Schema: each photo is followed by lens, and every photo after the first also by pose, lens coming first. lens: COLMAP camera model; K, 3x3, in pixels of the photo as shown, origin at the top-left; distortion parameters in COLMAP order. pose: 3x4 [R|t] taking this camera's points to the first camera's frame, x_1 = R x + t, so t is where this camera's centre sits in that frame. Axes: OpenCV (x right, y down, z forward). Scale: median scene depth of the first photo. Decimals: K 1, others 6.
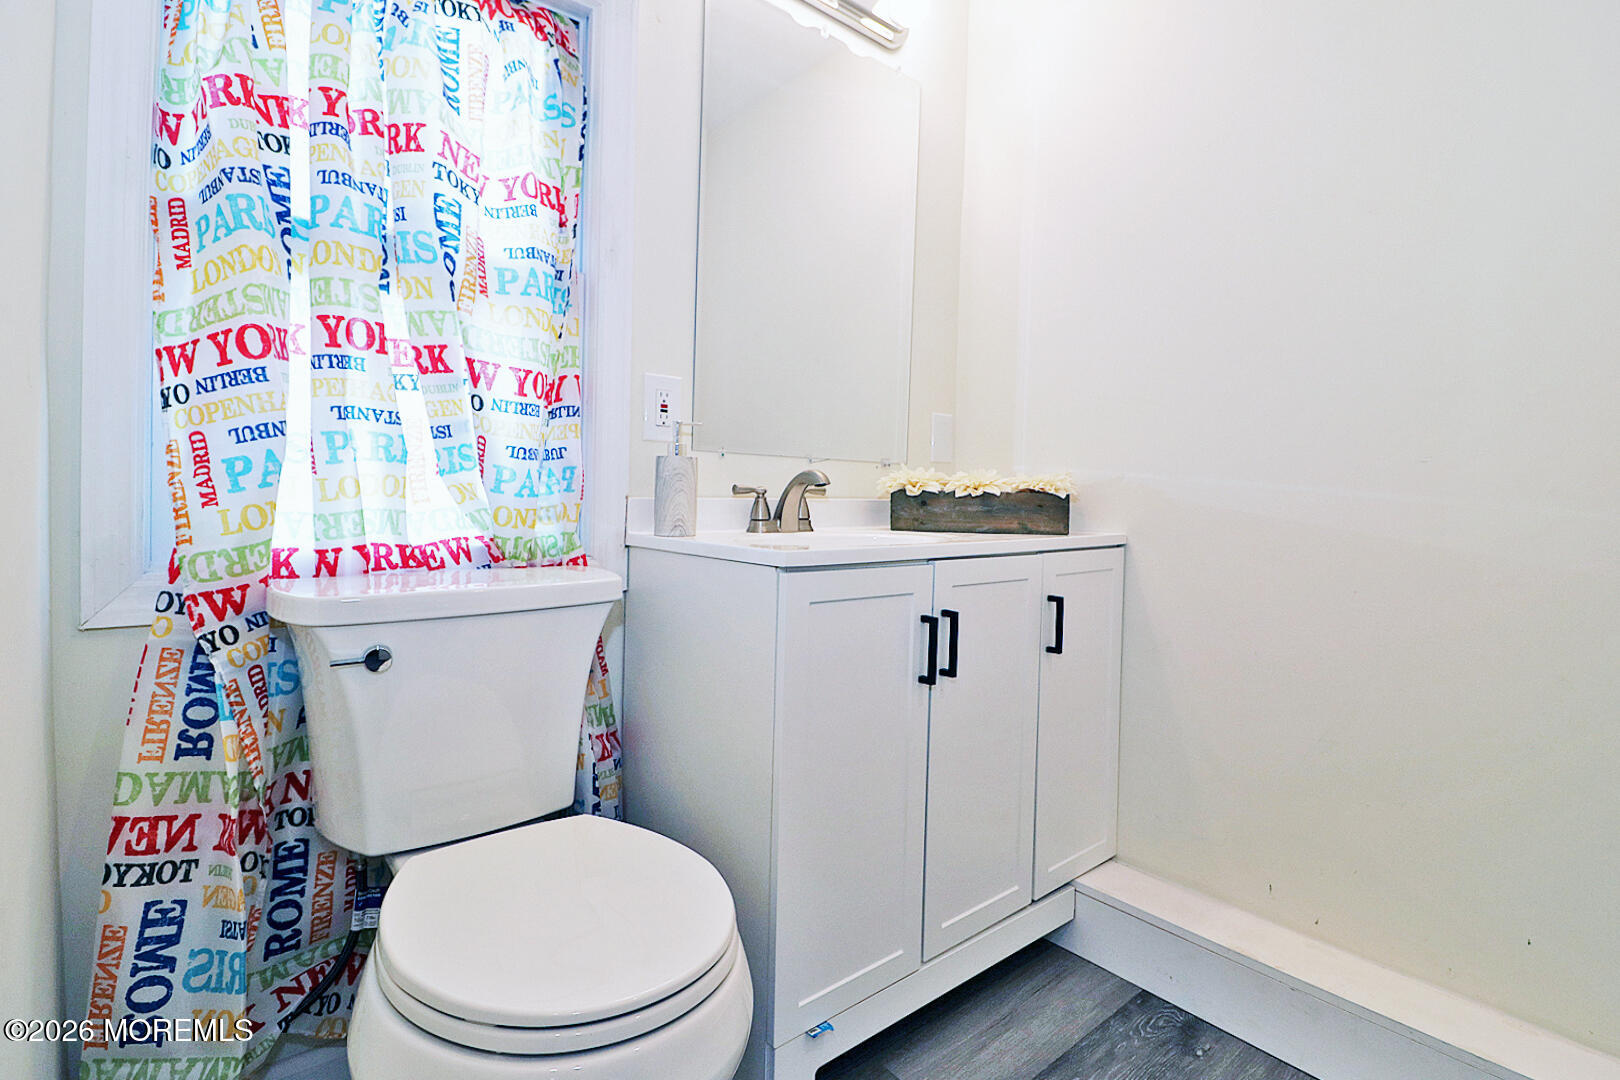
lens RADIAL K [[773.1, 0, 816.9], [0, 773.1, 525.6], [0, 0, 1]] dist [-0.001472, -0.011737]
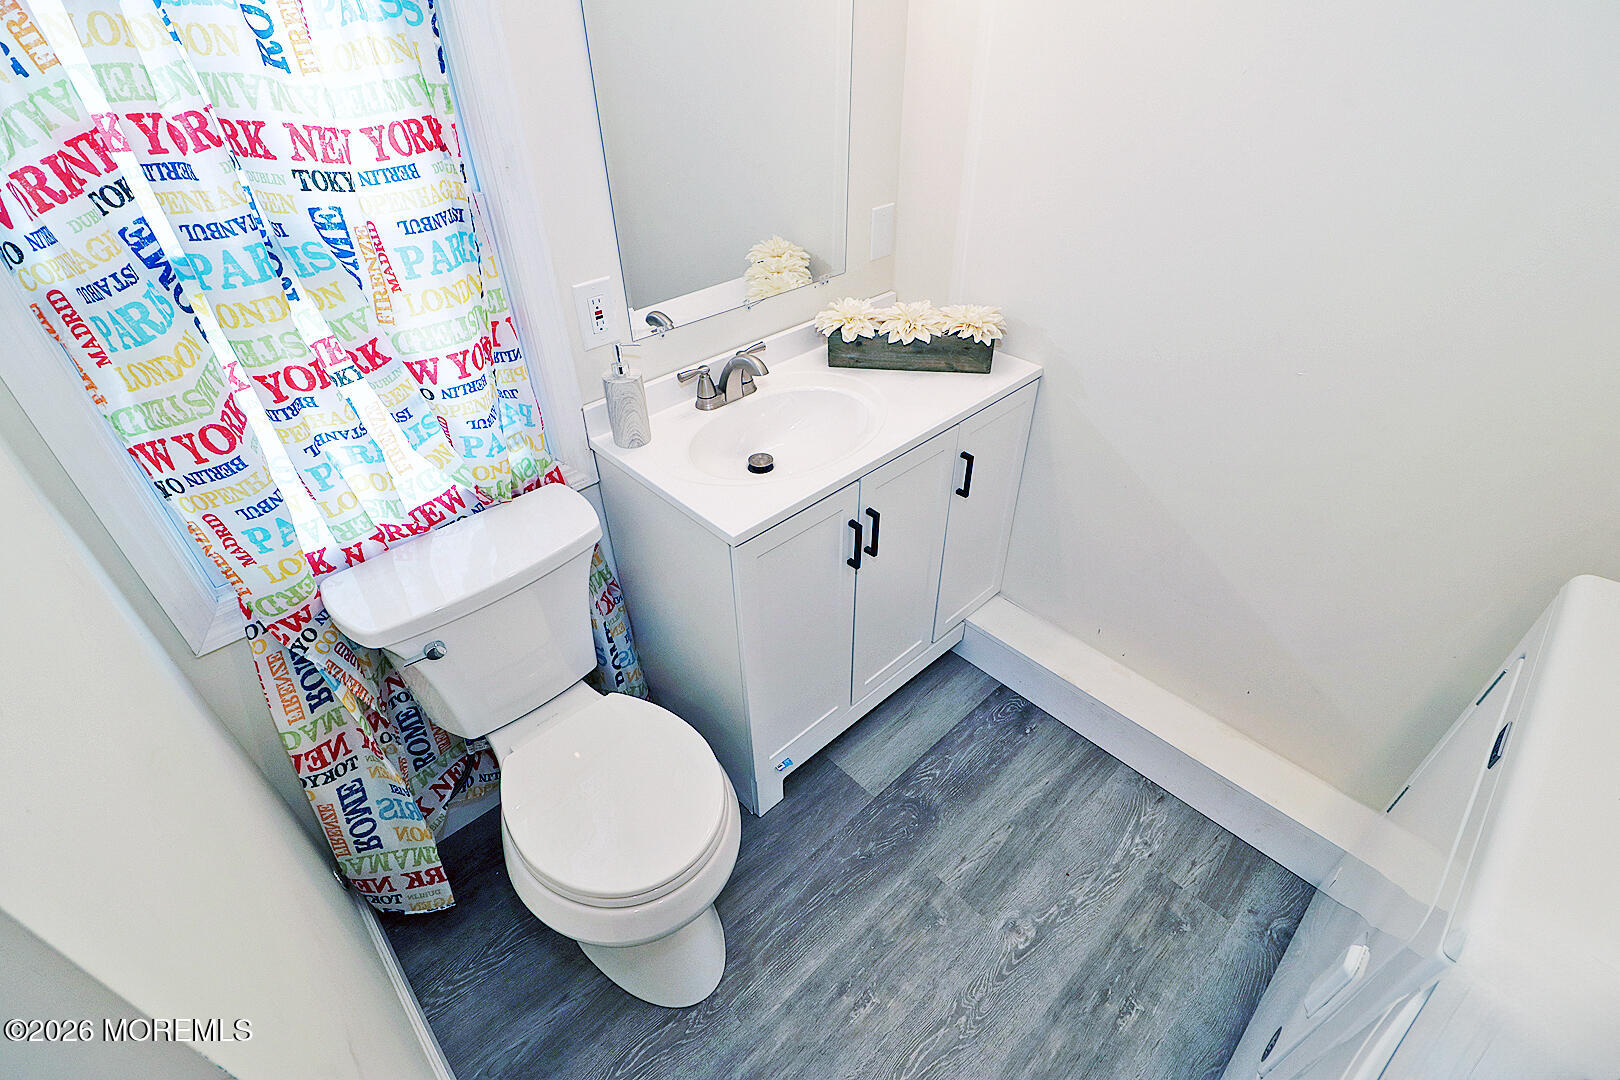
lens RADIAL K [[740.2, 0, 819.1], [0, 740.2, 546.0], [0, 0, 1]] dist [-0.011580, -0.005806]
pose [[0.997885, -0.056792, 0.031629, 0.053009], [0.027055, 0.805260, 0.592305, -0.605228], [-0.059108, -0.590196, 0.805093, 0.037735]]
